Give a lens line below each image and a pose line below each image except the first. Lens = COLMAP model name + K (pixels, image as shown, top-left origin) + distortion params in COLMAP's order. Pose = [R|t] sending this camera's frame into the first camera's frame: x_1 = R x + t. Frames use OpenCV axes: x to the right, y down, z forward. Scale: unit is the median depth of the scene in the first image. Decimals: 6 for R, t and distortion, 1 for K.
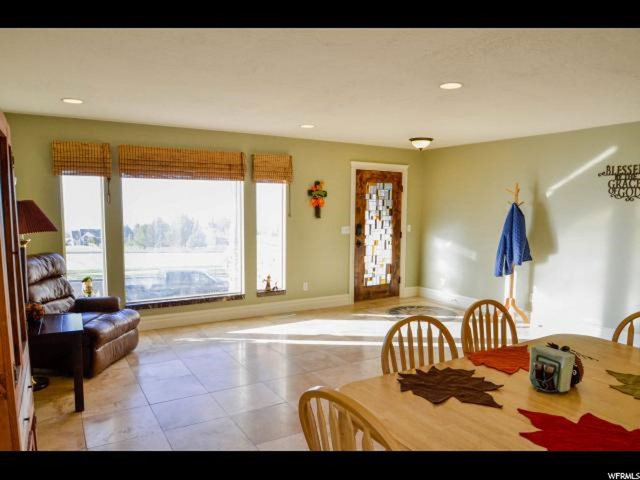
lens RADIAL K [[472.9, 0, 320.0], [0, 472.9, 240.0], [0, 0, 1]] dist [-0.010128, -0.001772]
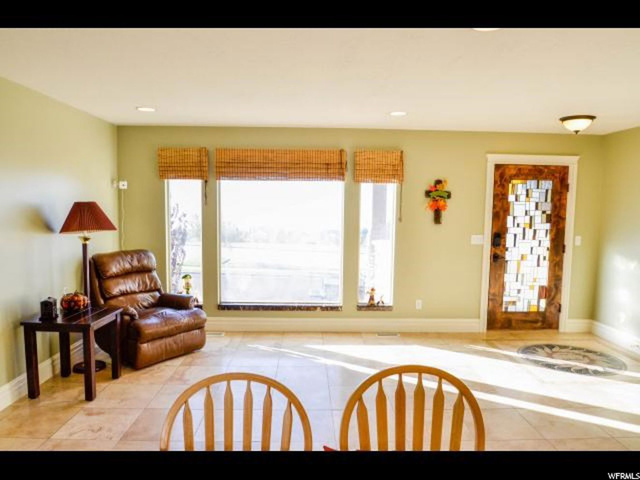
lens RADIAL K [[472.9, 0, 320.0], [0, 472.9, 240.0], [0, 0, 1]] dist [-0.010128, -0.001772]
pose [[0.867255, 0.038053, -0.496408, 0.231787], [-0.043375, 0.999059, 0.000804, -0.009680], [0.495972, 0.020834, 0.868089, 0.174426]]
